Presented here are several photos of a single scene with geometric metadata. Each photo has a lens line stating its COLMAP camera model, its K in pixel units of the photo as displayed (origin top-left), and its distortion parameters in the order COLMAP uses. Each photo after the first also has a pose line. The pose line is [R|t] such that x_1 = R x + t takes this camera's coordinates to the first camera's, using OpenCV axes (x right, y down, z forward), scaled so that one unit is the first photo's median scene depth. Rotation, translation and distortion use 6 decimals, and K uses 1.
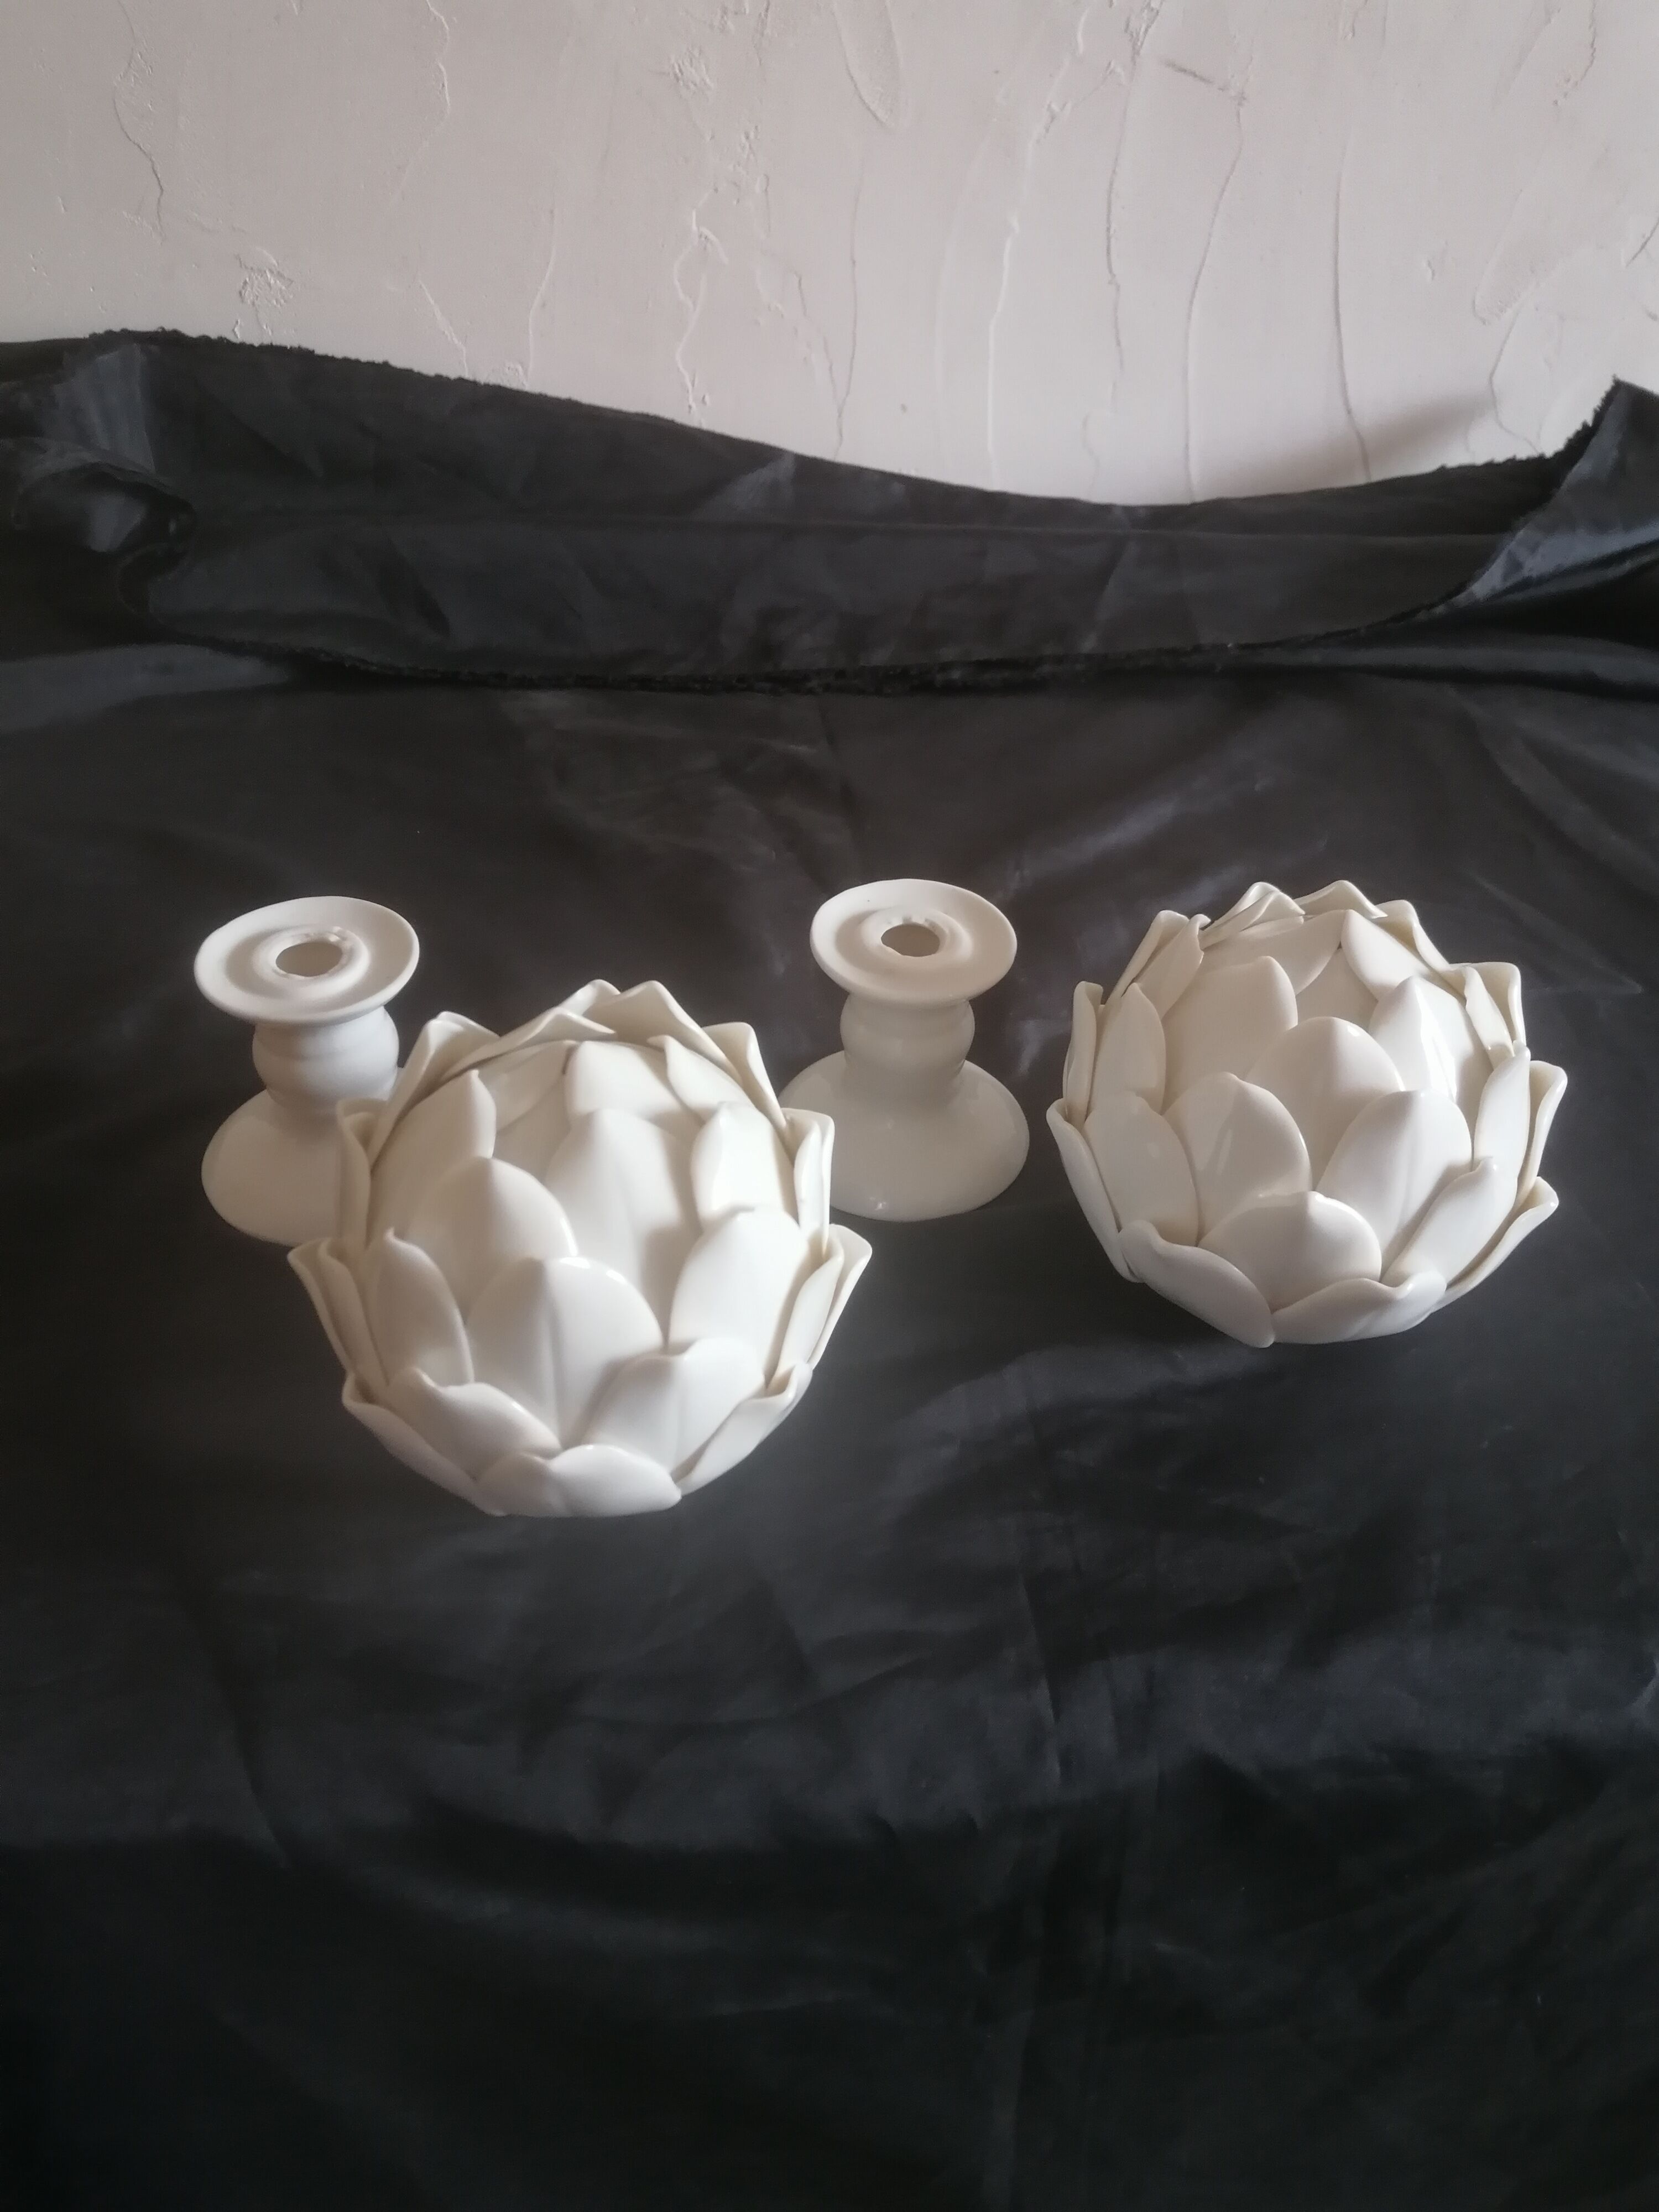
lens RADIAL K [[1731.8, 0, 849.9], [0, 1731.8, 1117.5], [0, 0, 1]] dist [0.010186, -0.016663]
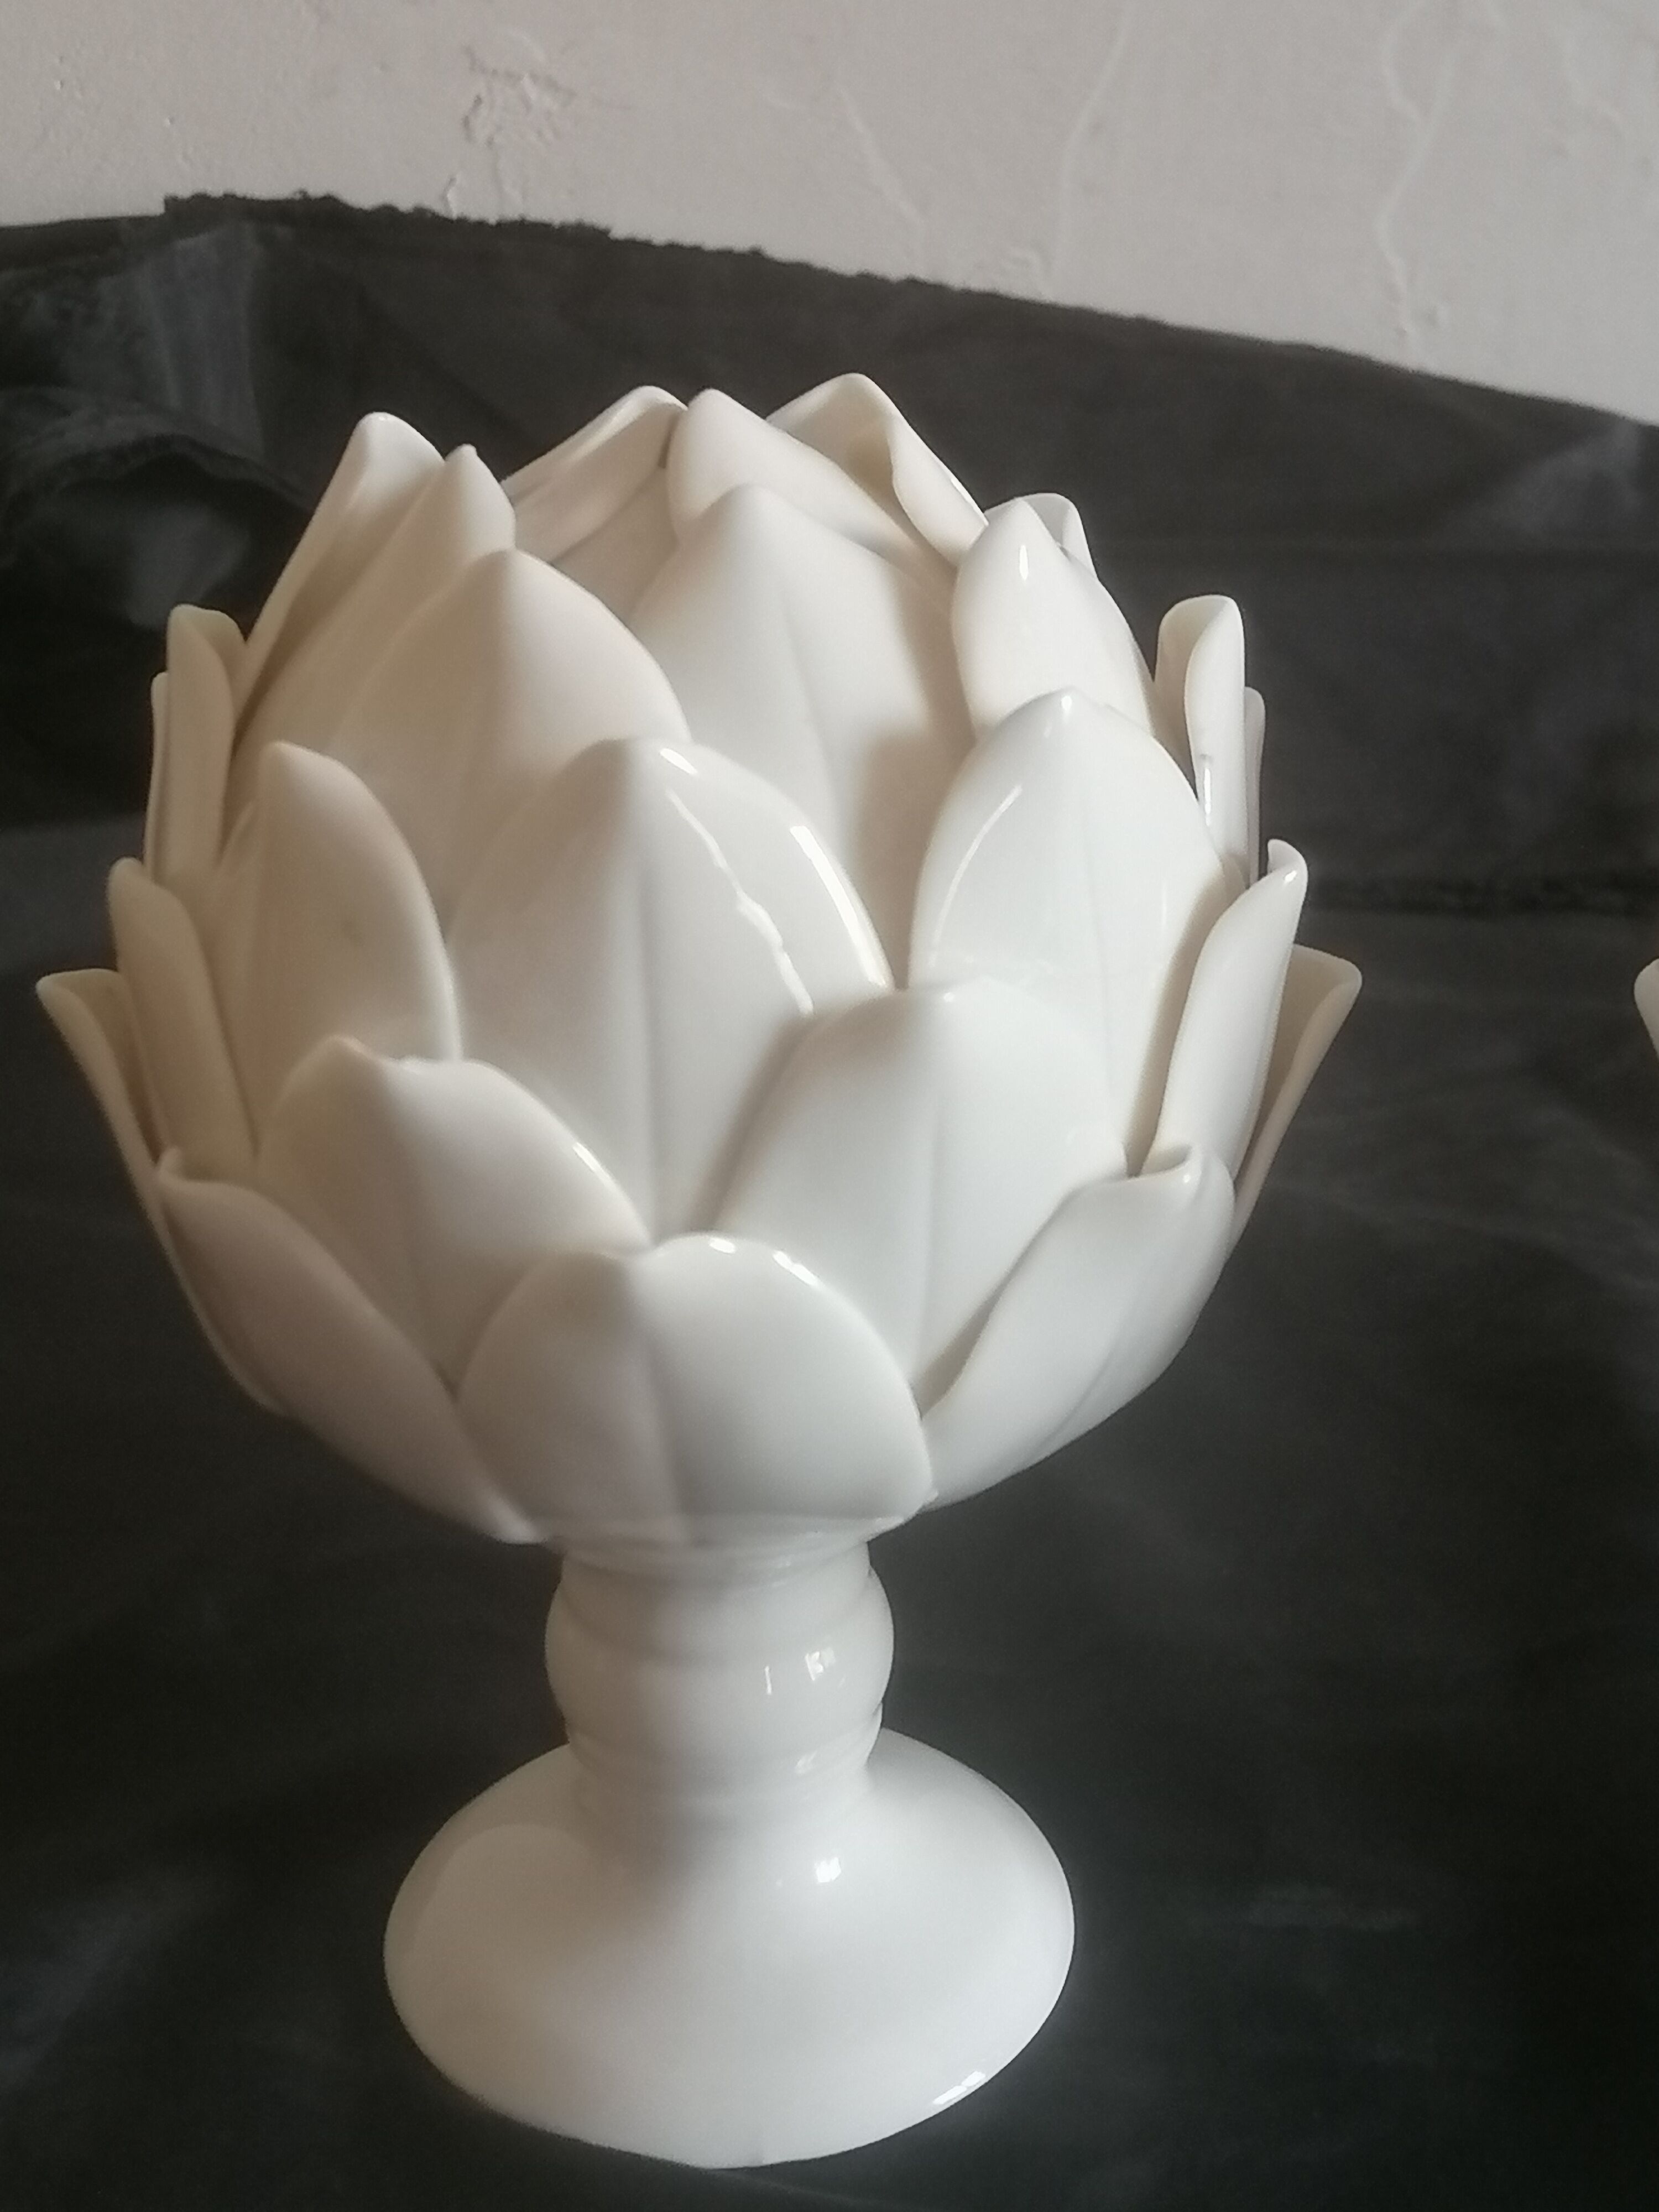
lens RADIAL K [[3785.2, 0, 834.9], [0, 3785.2, 1105.5], [0, 0, 1]] dist [0.014571, 0.000000]
pose [[0.987655, 0.005383, -0.156552, -0.088623], [-0.043106, 0.970164, -0.238586, 0.030131], [0.150597, 0.242389, 0.958420, 0.086281]]
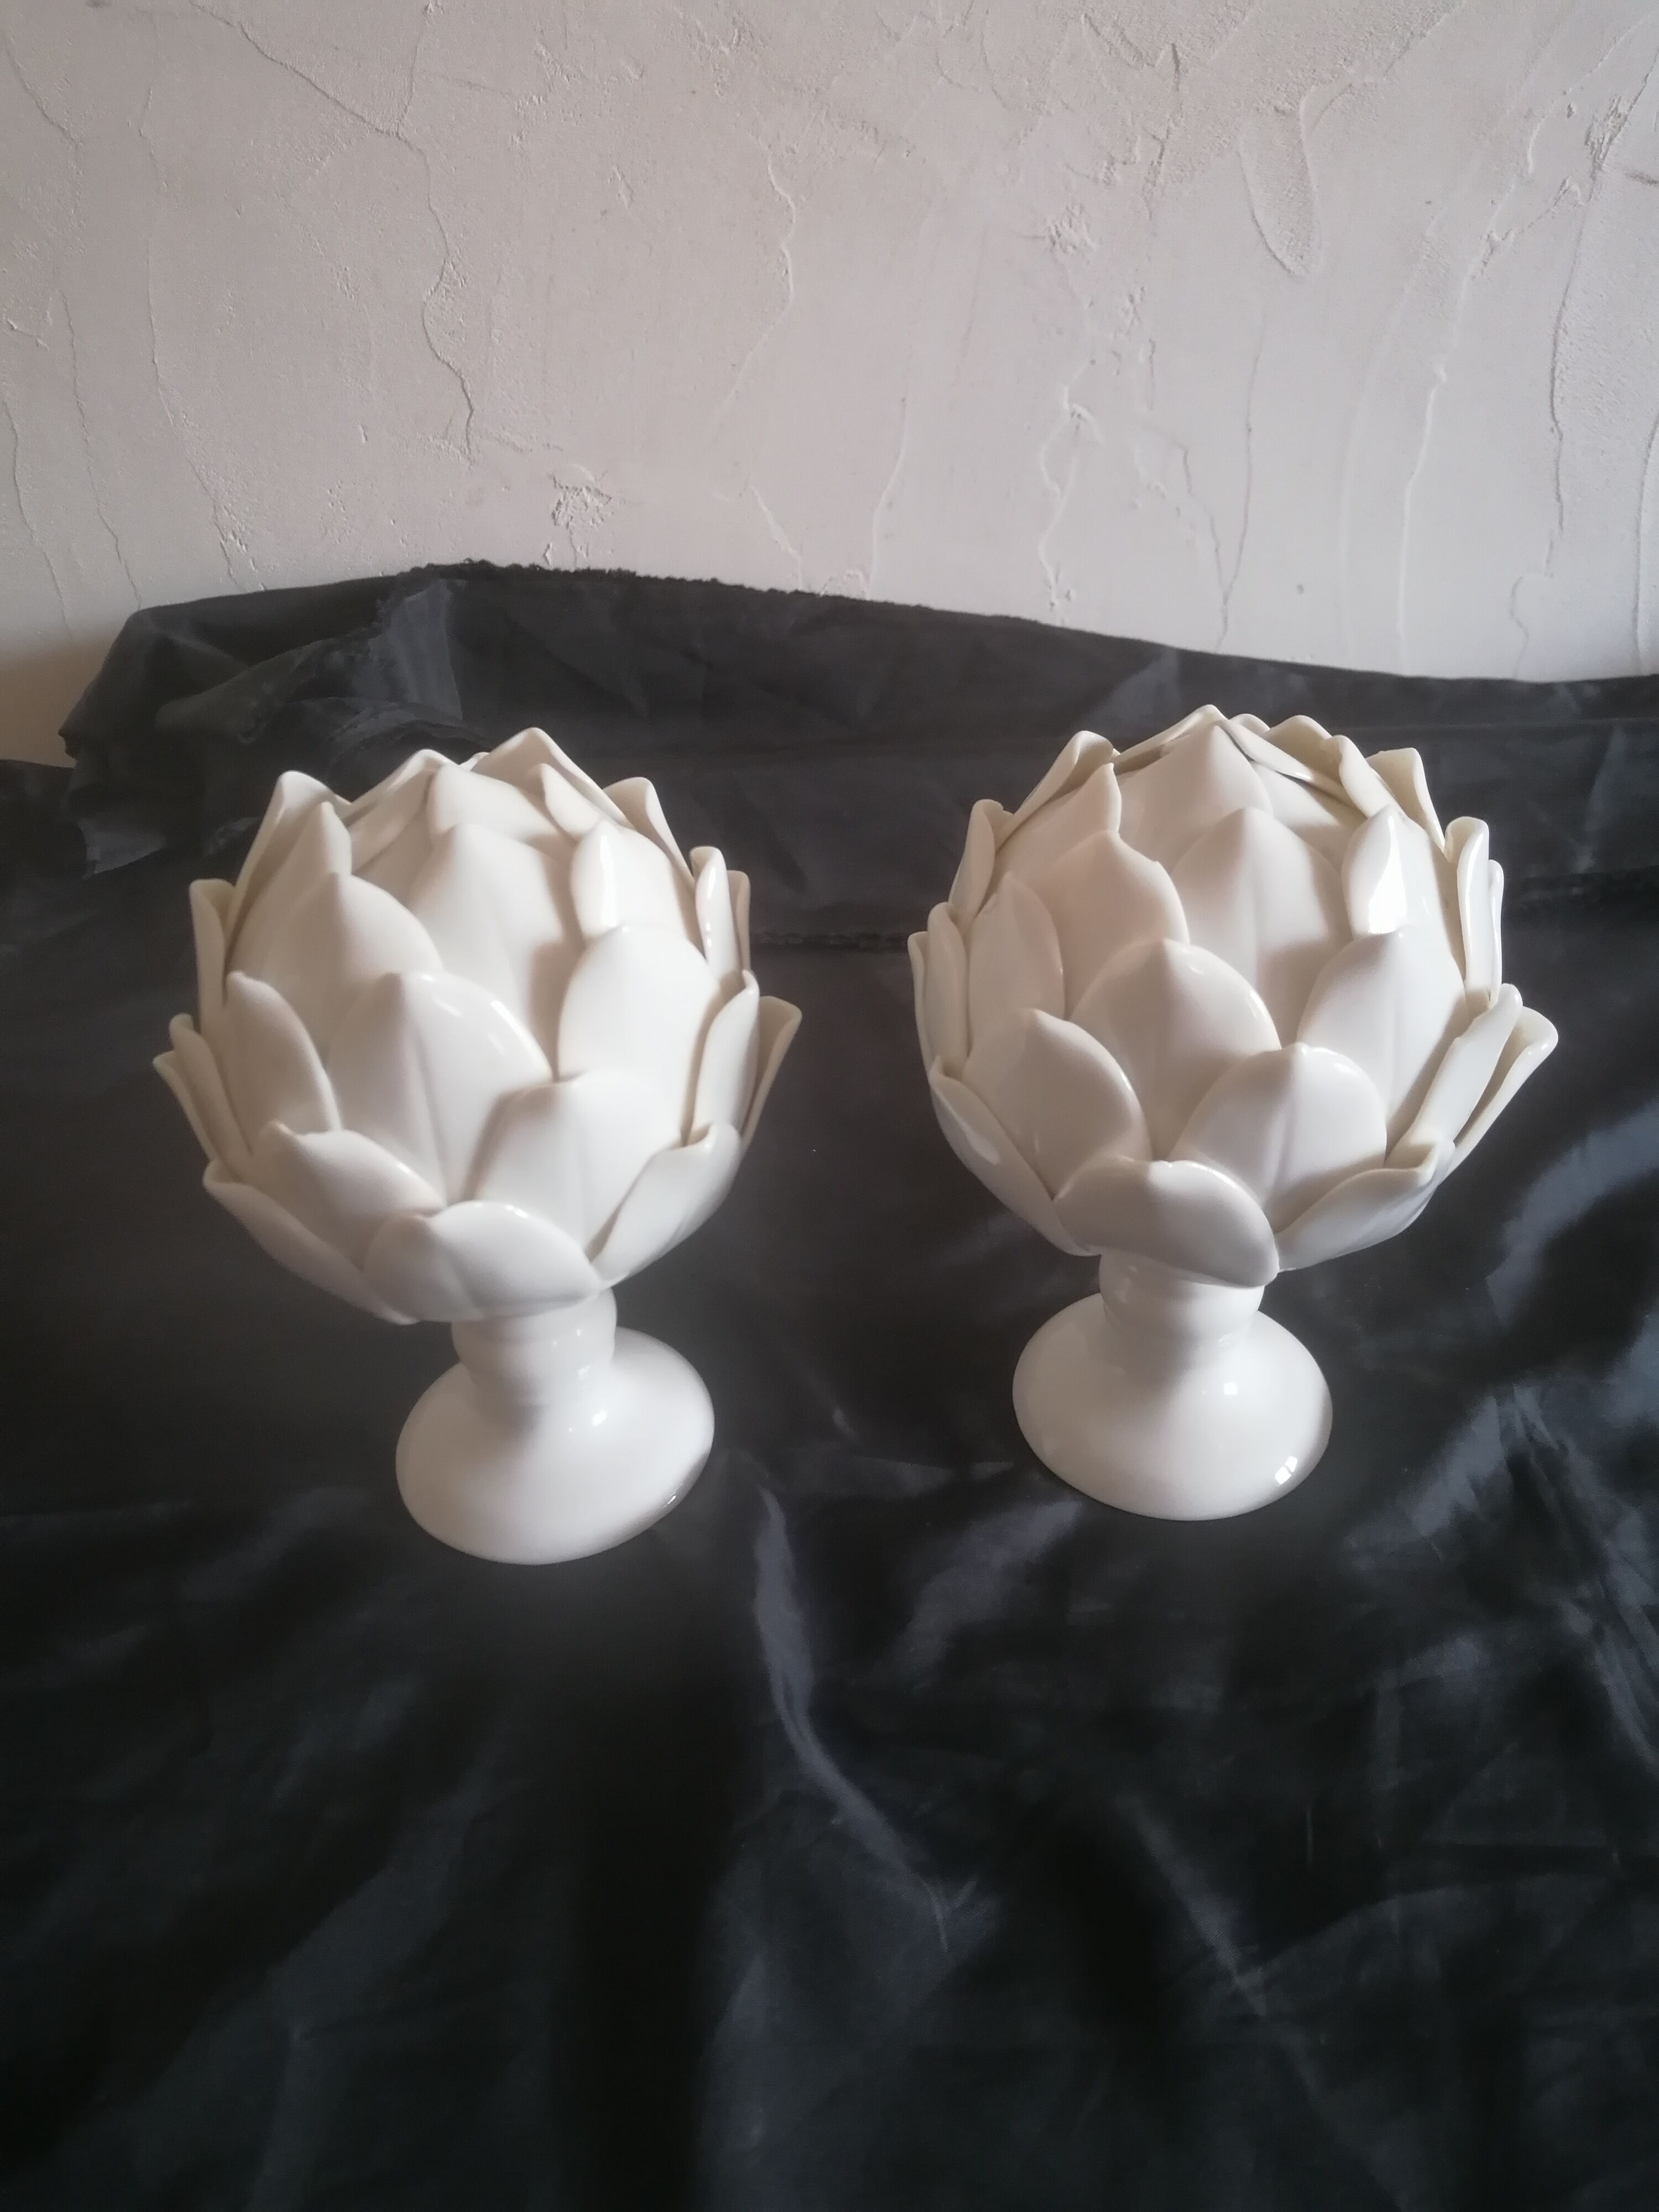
lens RADIAL K [[1731.8, 0, 836.6], [0, 1731.8, 1102.9], [0, 0, 1]] dist [0.010186, -0.016663]
pose [[0.994551, -0.034984, -0.098205, -0.132487], [0.027504, 0.996689, -0.076518, -0.104976], [0.100557, 0.073400, 0.992220, 0.158399]]
